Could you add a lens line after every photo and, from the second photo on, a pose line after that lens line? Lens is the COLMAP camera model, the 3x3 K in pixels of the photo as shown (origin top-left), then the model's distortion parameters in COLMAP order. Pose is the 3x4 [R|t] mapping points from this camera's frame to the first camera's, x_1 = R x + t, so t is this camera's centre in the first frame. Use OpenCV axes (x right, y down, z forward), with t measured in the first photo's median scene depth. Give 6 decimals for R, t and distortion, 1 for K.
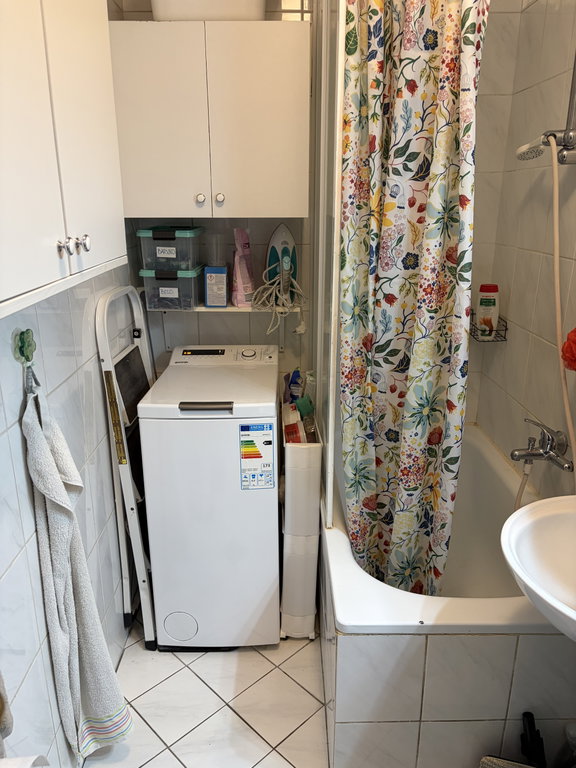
lens RADIAL K [[577.8, 0, 288.7], [0, 577.8, 382.5], [0, 0, 1]] dist [0.032476, -0.035120]
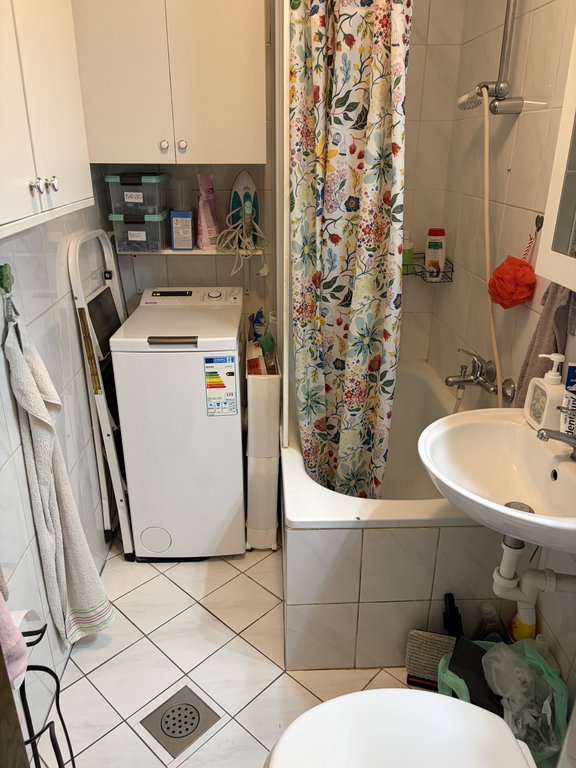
lens RADIAL K [[577.8, 0, 288.0], [0, 577.8, 384.1], [0, 0, 1]] dist [0.032476, -0.035120]
pose [[0.999513, -0.008288, 0.030093, 0.046322], [0.005770, 0.996548, 0.082817, 0.038080], [-0.030675, -0.082603, 0.996110, -0.119497]]
